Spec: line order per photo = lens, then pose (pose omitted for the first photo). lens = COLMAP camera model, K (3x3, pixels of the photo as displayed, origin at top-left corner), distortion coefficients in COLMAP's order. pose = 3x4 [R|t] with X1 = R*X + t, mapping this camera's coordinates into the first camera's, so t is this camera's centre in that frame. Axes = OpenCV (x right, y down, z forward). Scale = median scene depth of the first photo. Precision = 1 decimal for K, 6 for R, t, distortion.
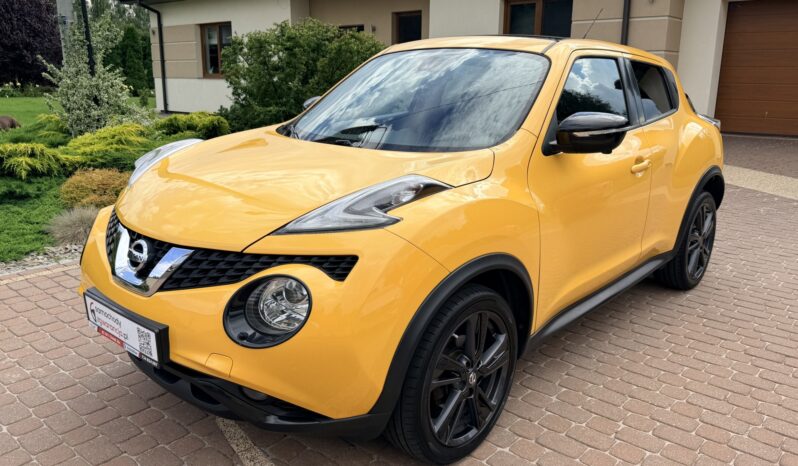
lens RADIAL K [[629.0, 0, 384.4], [0, 629.0, 234.6], [0, 0, 1]] dist [0.071087, -0.202684]
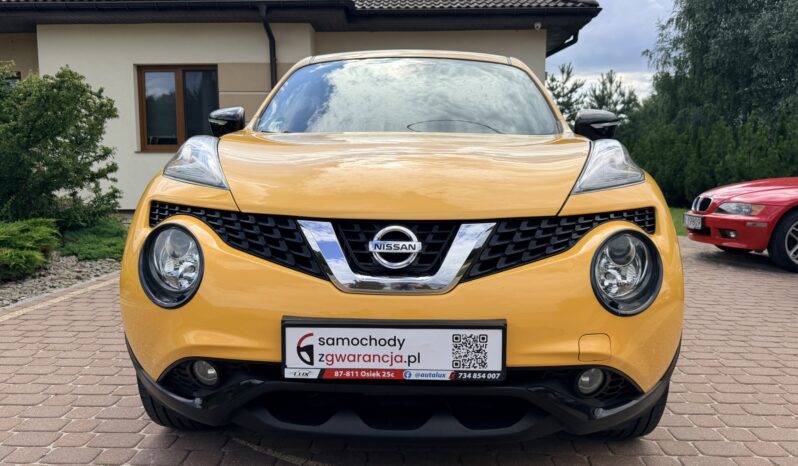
lens RADIAL K [[624.5, 0, 394.4], [0, 624.5, 267.9], [0, 0, 1]] dist [0.007939, 0.000061]
pose [[0.774650, -0.111016, 0.622569, -0.904851], [0.161750, 0.986506, -0.025350, 0.081092], [-0.611354, 0.120338, 0.782154, 0.483431]]
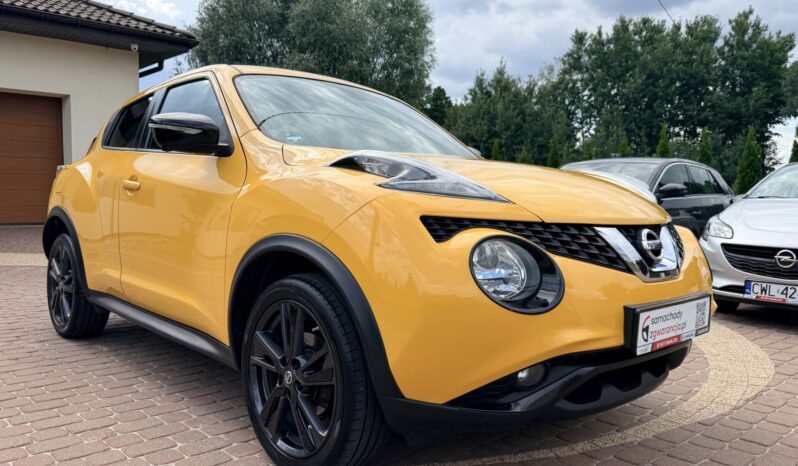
lens RADIAL K [[629.0, 0, 384.4], [0, 629.0, 234.6], [0, 0, 1]] dist [0.071087, -0.202684]
pose [[0.125856, -0.065300, 0.989897, -1.498169], [0.229748, 0.972622, 0.034950, -0.116537], [-0.965078, 0.223029, 0.137413, 1.356485]]
